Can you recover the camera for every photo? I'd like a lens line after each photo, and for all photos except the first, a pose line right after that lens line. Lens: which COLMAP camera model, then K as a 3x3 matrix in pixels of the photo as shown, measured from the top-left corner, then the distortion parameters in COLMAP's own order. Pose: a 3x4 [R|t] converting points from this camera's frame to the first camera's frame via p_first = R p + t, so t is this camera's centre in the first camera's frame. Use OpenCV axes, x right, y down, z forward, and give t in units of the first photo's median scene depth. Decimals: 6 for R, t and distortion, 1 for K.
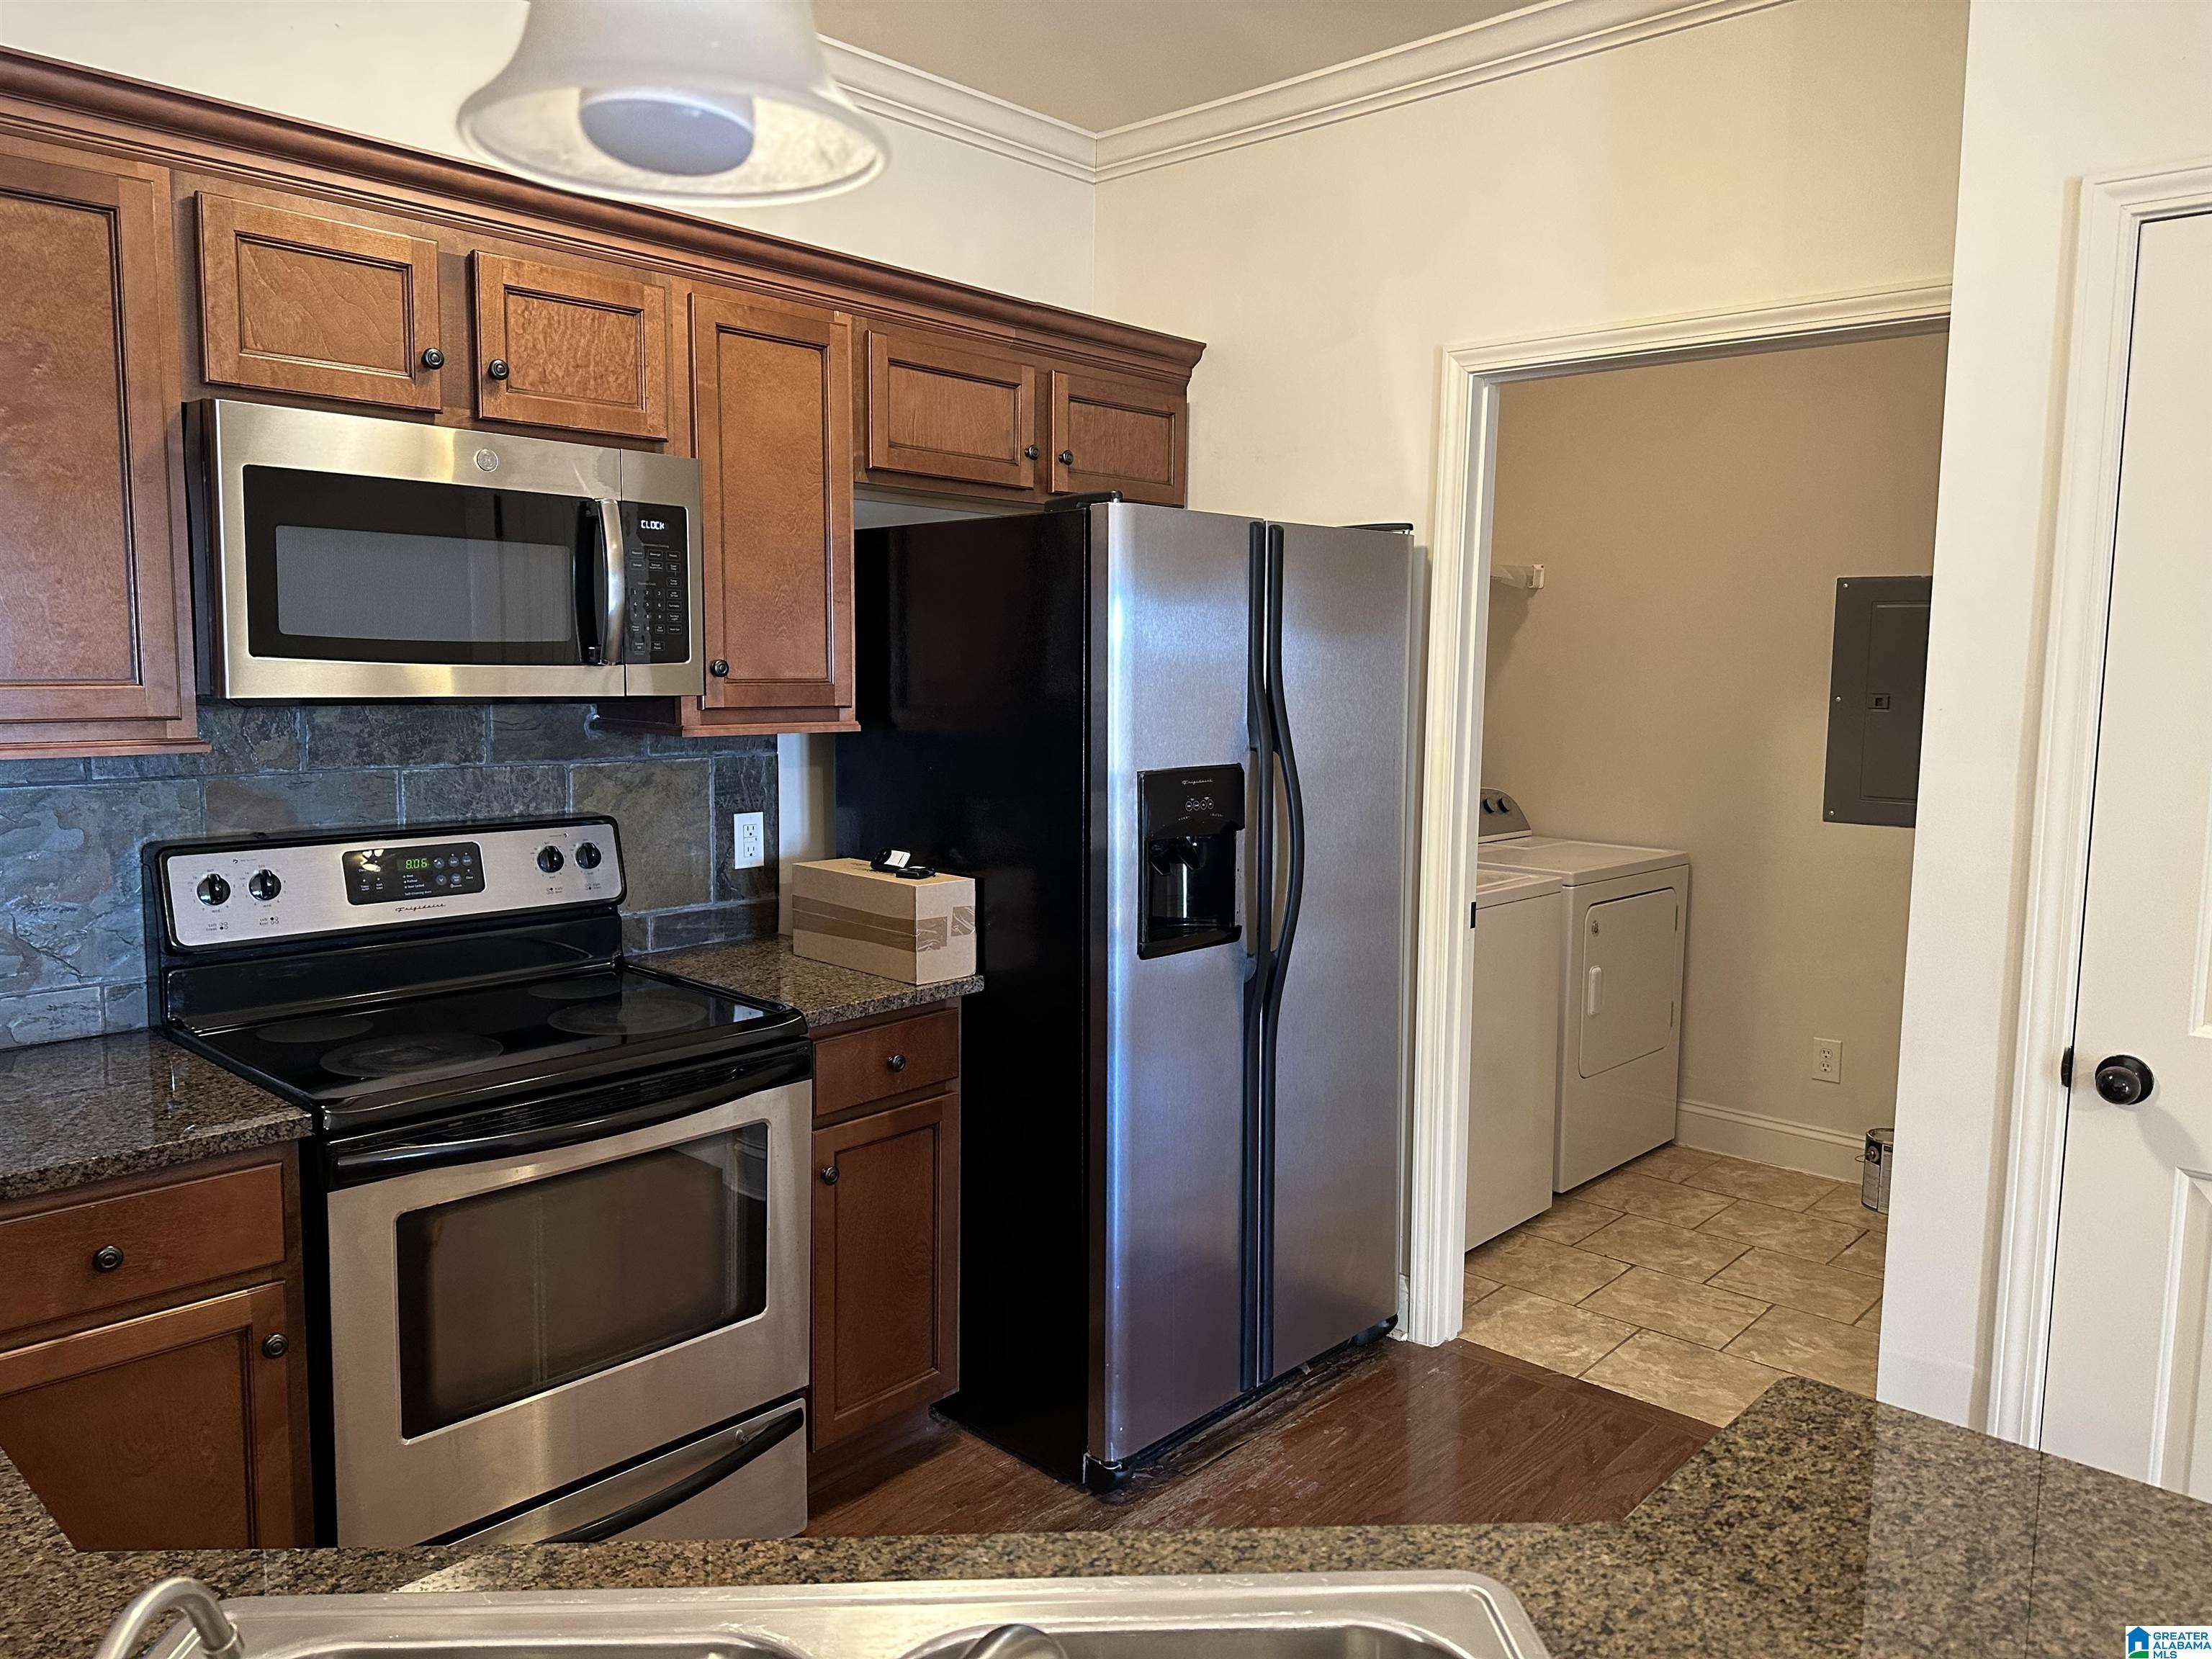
lens RADIAL K [[1570.6, 0, 1128.4], [0, 1570.6, 829.6], [0, 0, 1]] dist [0.110347, -0.138450]
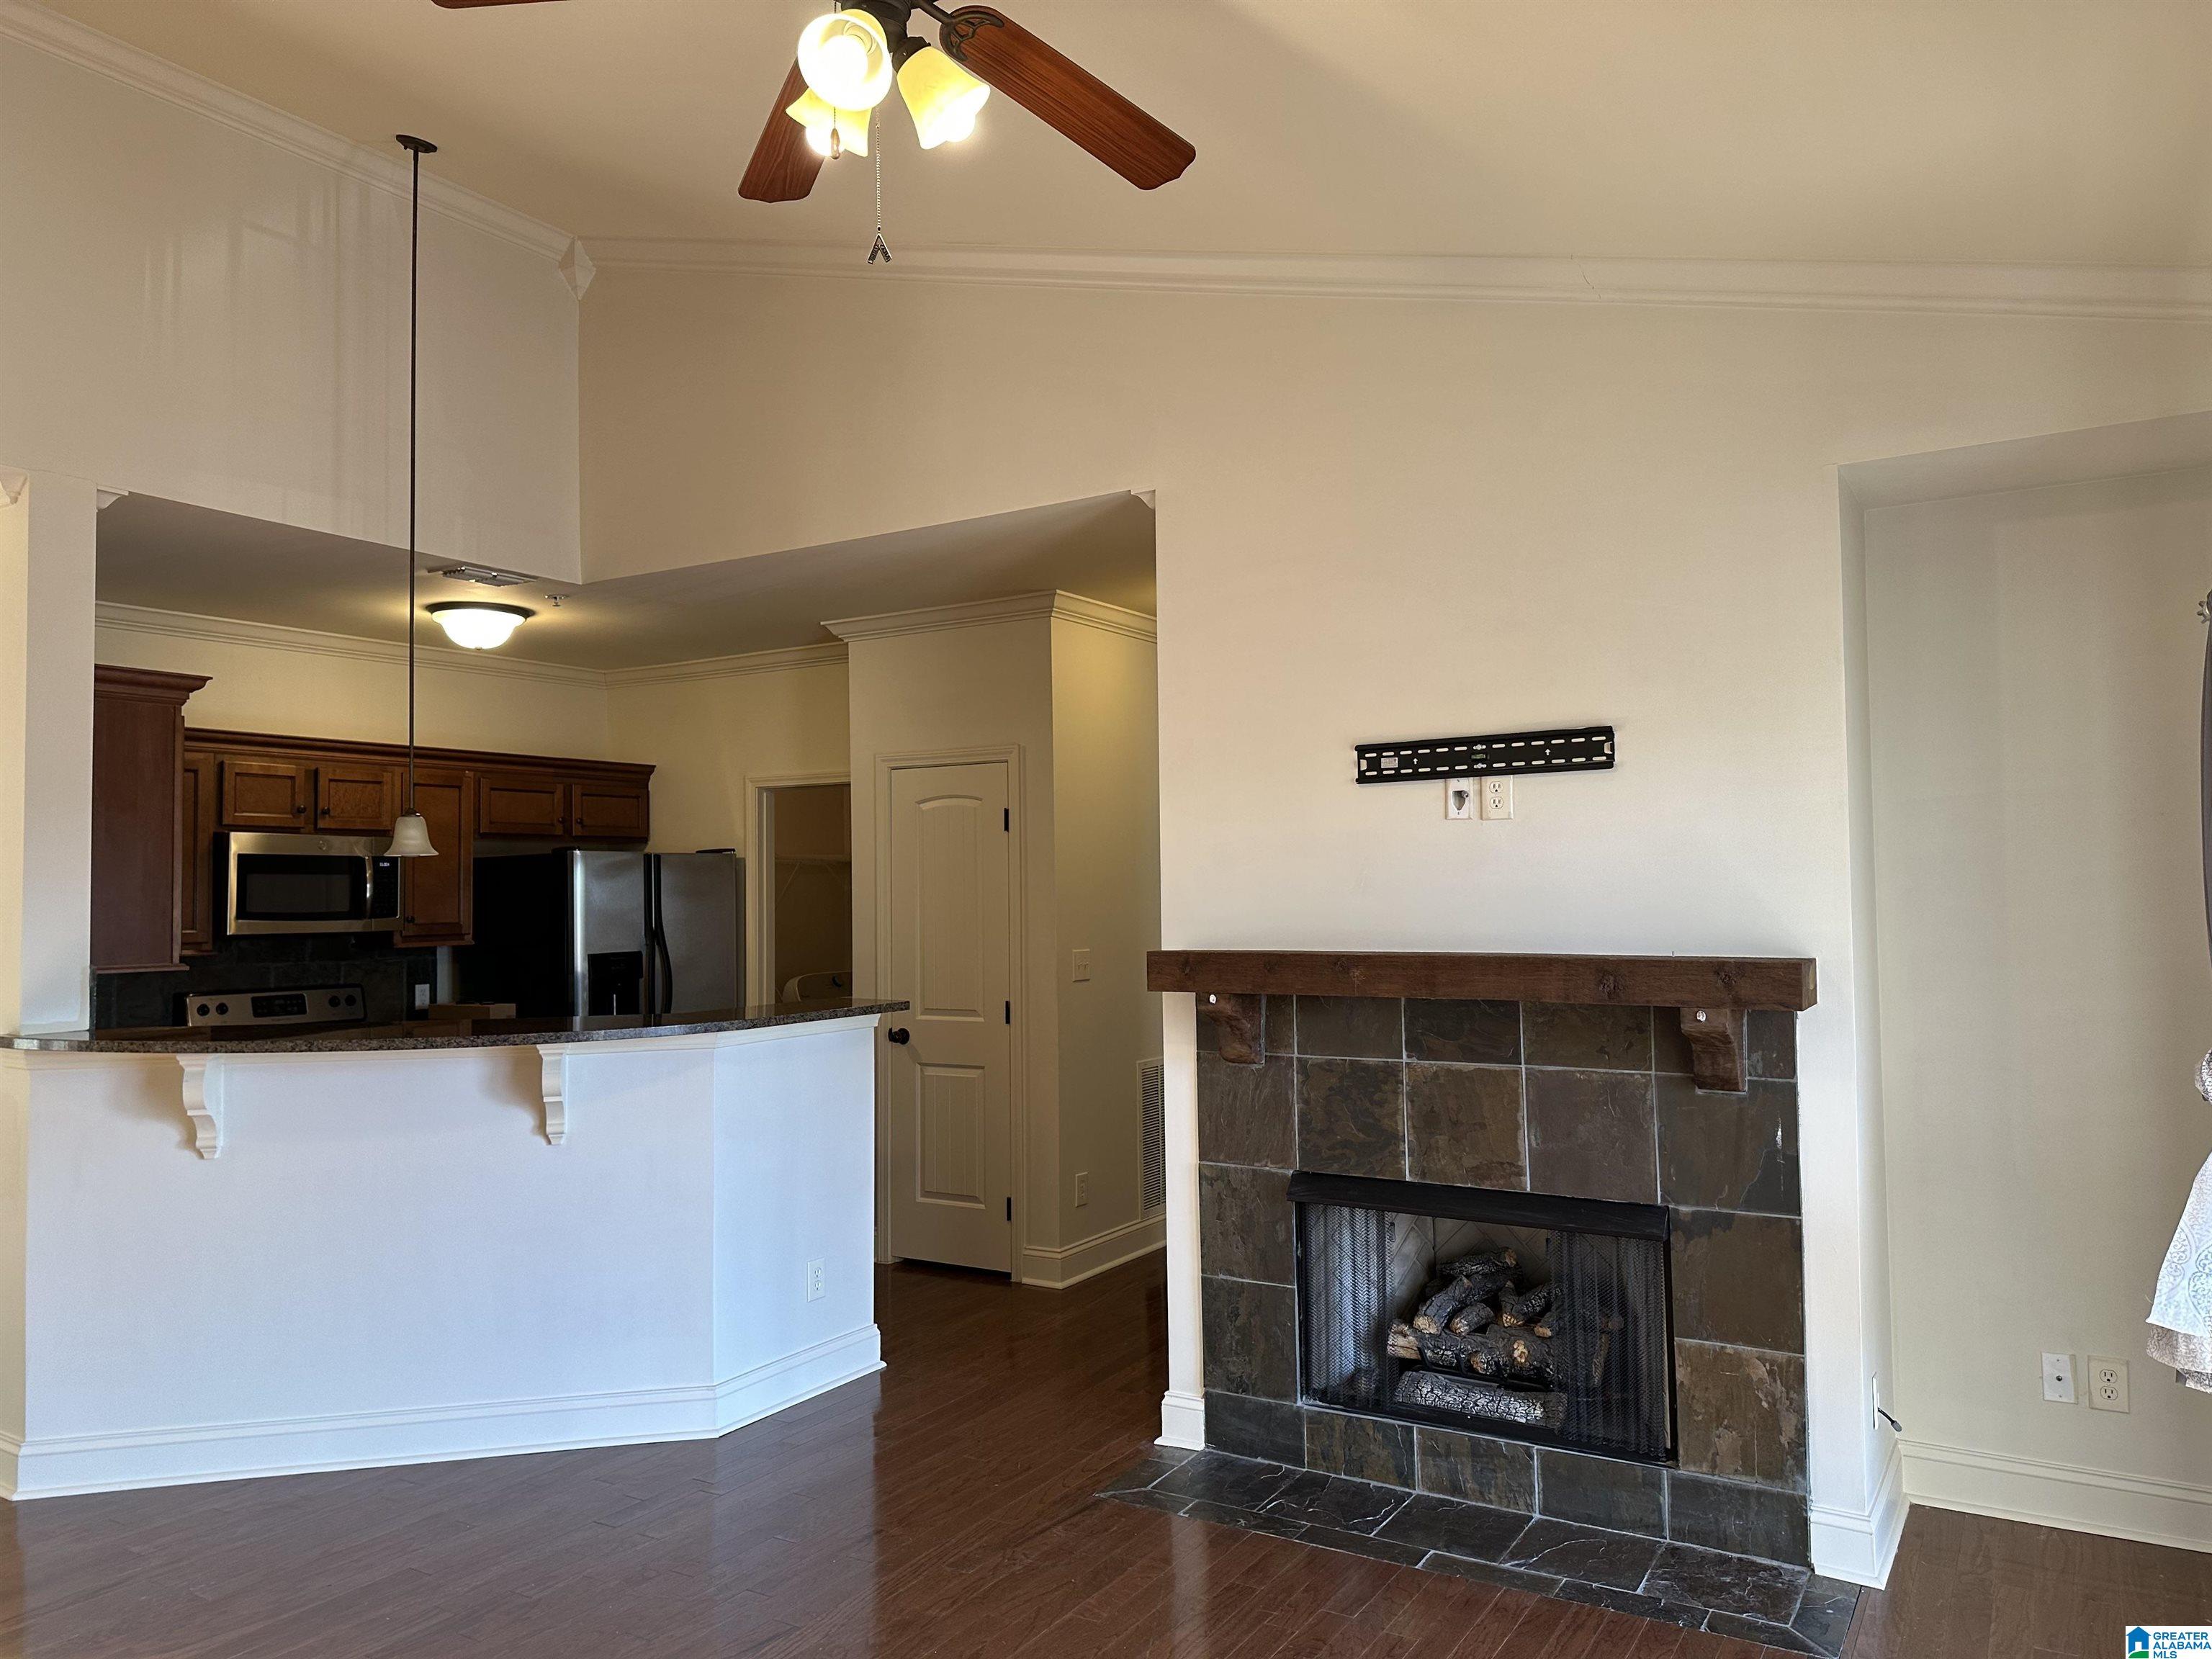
lens RADIAL K [[1570.6, 0, 1128.4], [0, 1570.6, 829.6], [0, 0, 1]] dist [0.110347, -0.138450]
pose [[0.983350, -0.018771, 0.180748, 0.388781], [0.046284, 0.987718, -0.149232, 0.180917], [-0.175727, 0.155113, 0.972142, -1.614912]]
